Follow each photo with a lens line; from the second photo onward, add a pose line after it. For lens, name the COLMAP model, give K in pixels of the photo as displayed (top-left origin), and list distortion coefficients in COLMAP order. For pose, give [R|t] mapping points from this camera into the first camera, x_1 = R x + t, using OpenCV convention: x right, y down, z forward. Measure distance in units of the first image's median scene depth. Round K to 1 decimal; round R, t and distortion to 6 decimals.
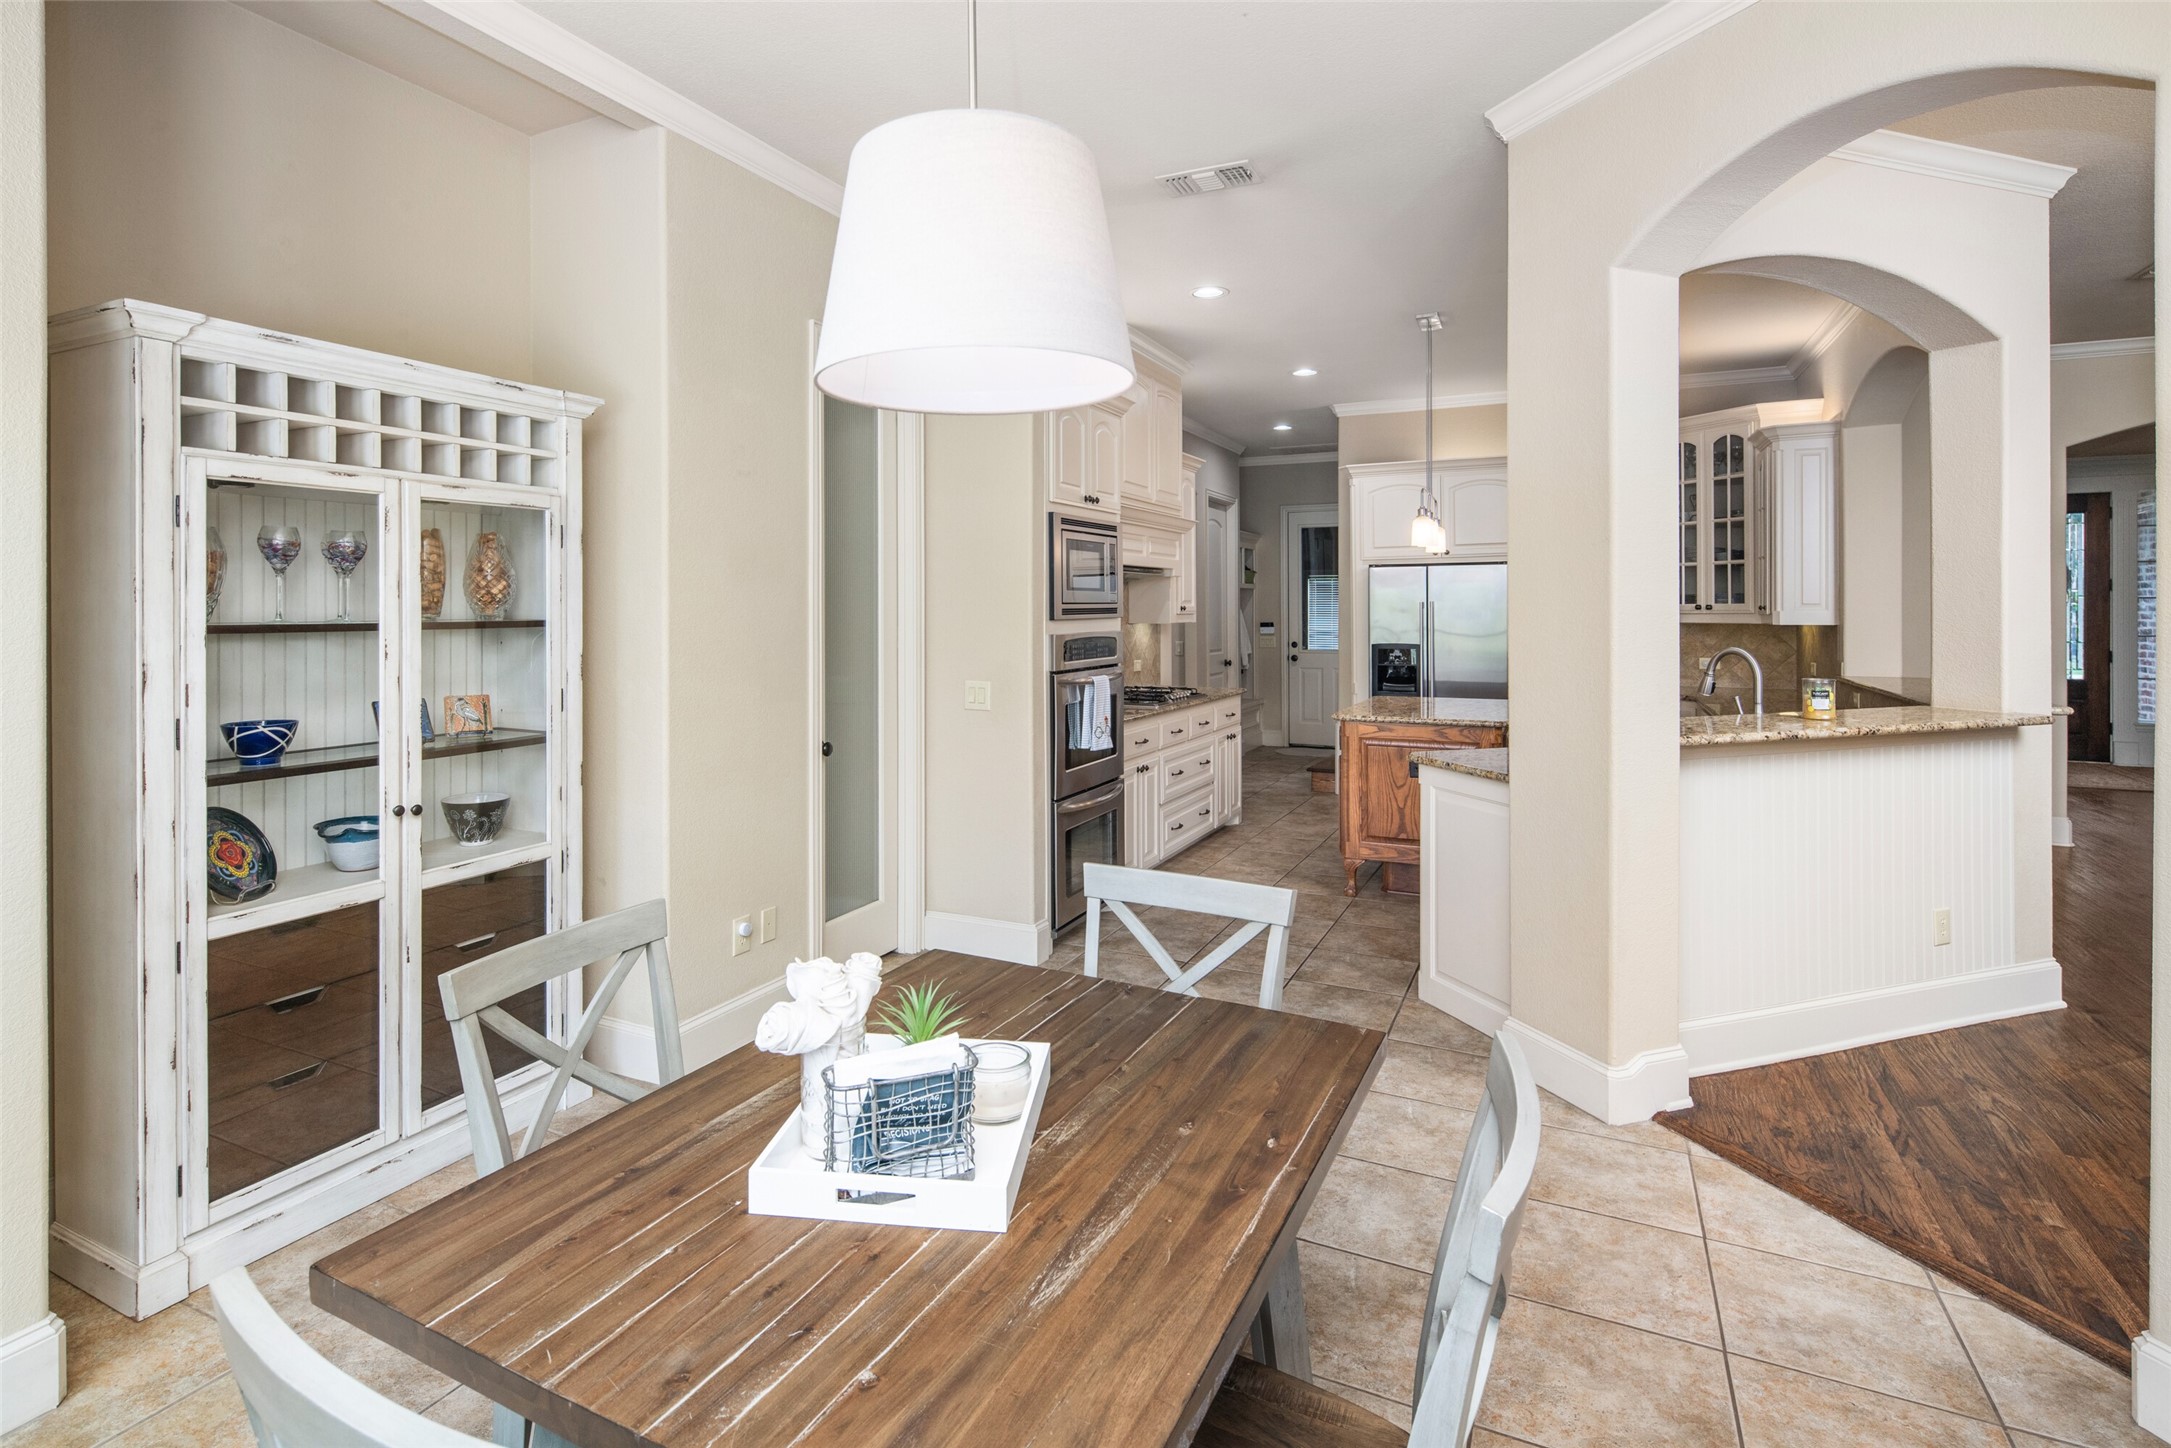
lens RADIAL K [[1096.3, 0, 1017.1], [0, 1096.3, 607.2], [0, 0, 1]] dist [-0.000494, -0.001927]
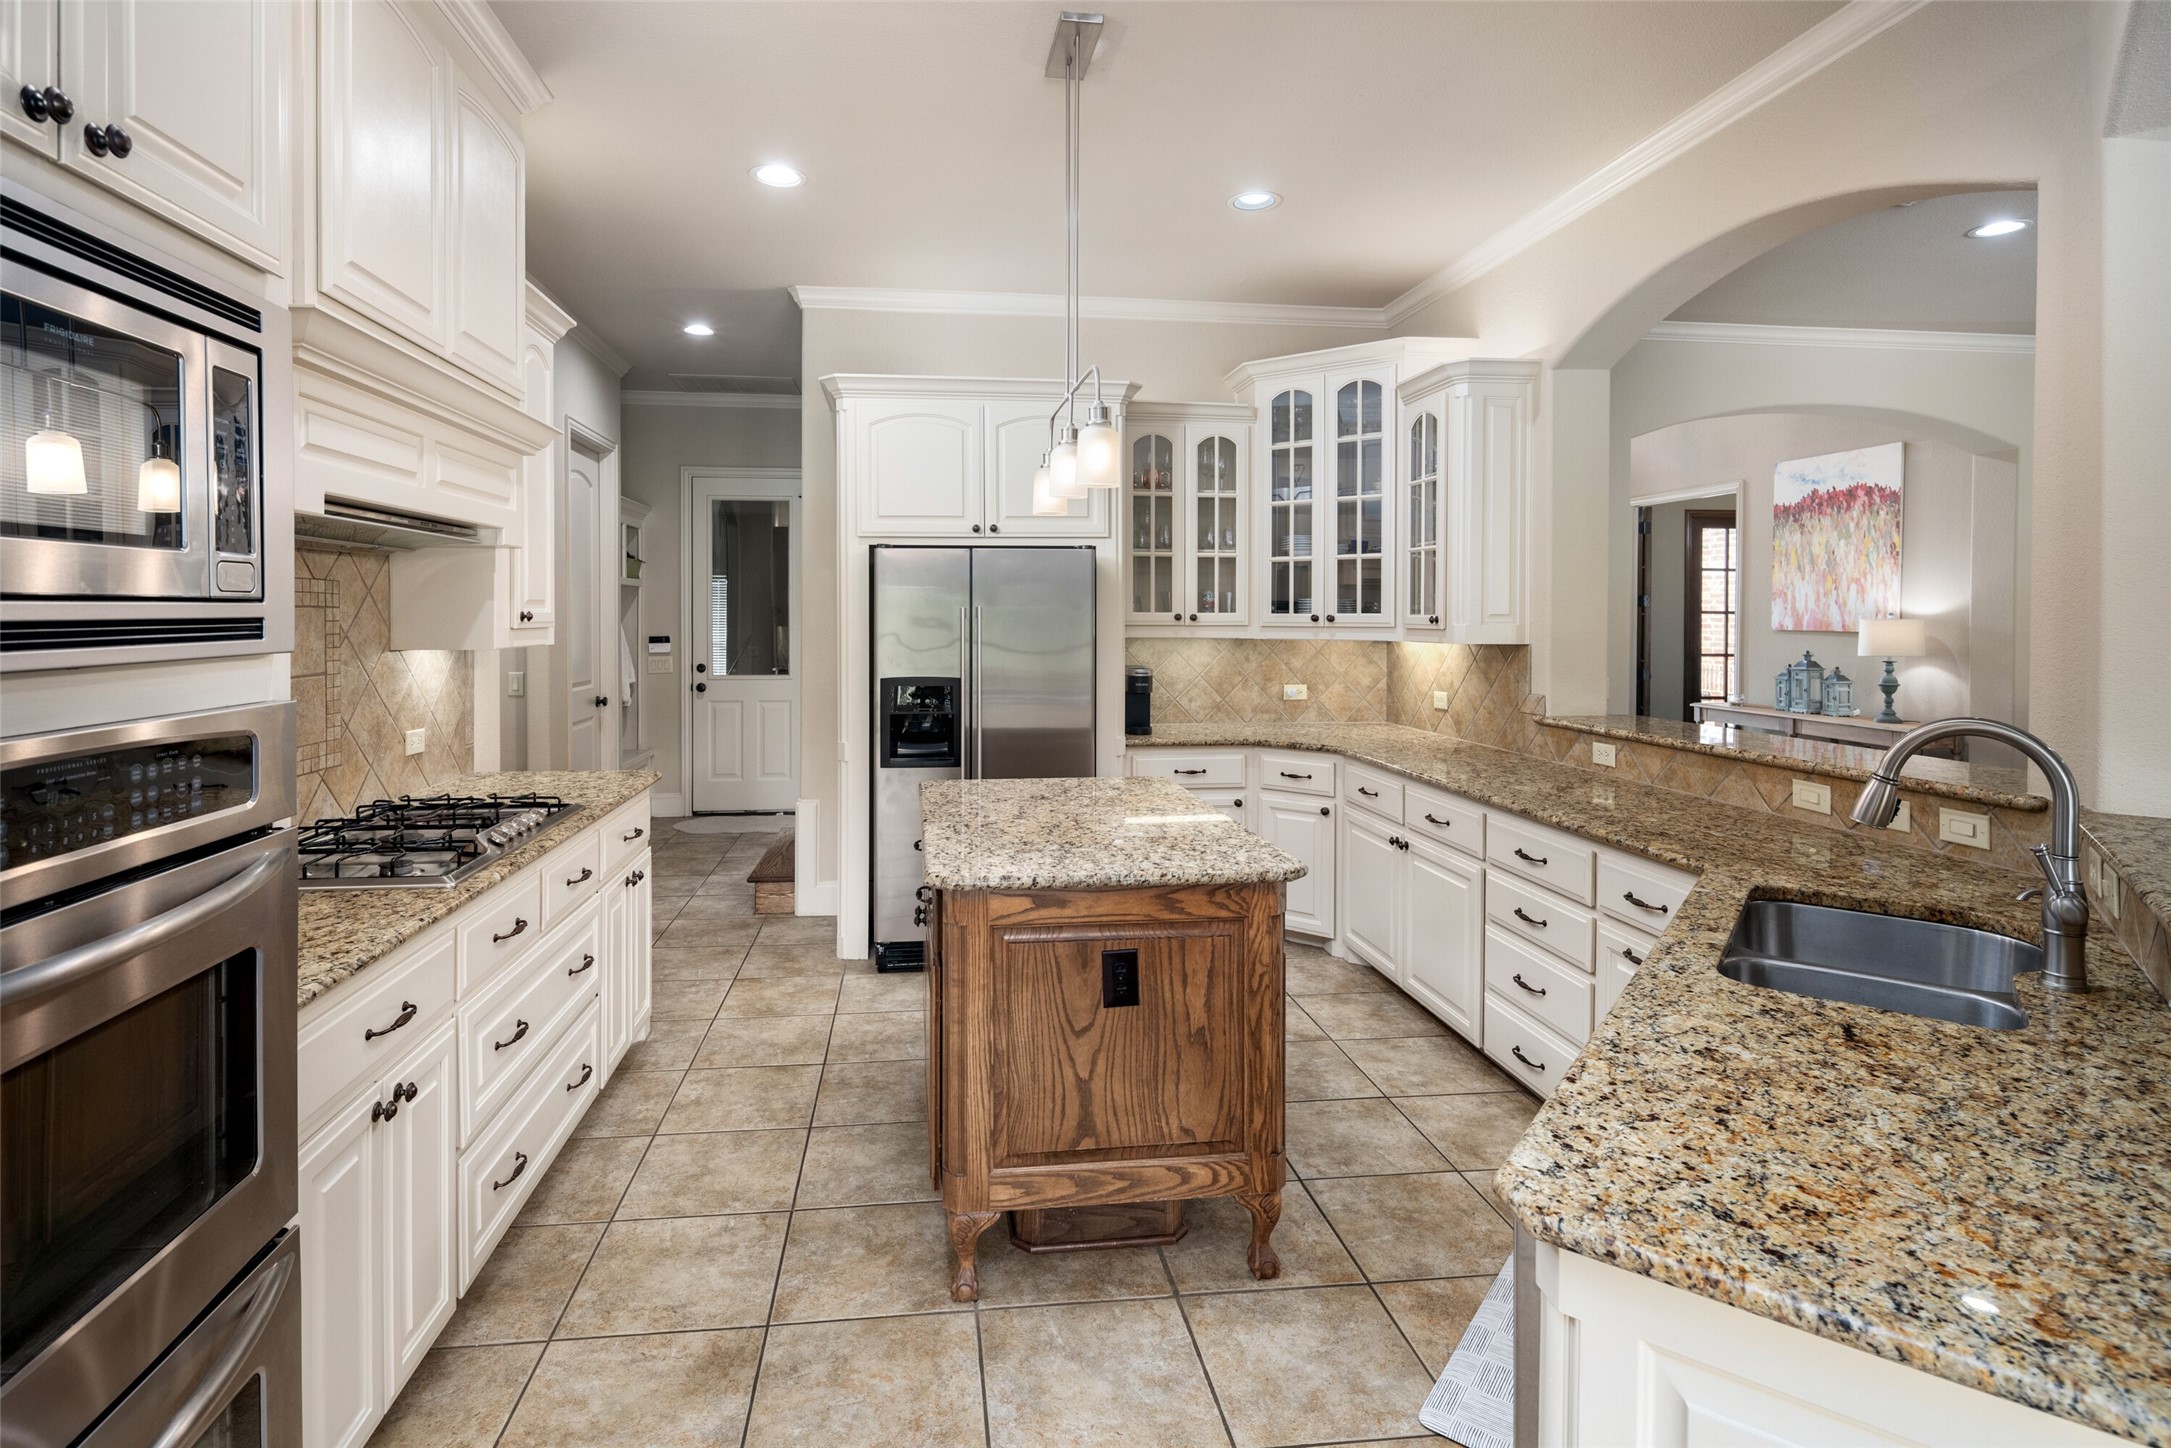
lens RADIAL K [[1096.3, 0, 1070.4], [0, 1096.3, 624.7], [0, 0, 1]] dist [-0.000494, -0.001927]
pose [[0.817220, 0.000087, 0.576326, 0.068023], [-0.005473, 0.999956, 0.007609, -0.000390], [-0.576300, -0.009373, 0.817185, 0.461275]]
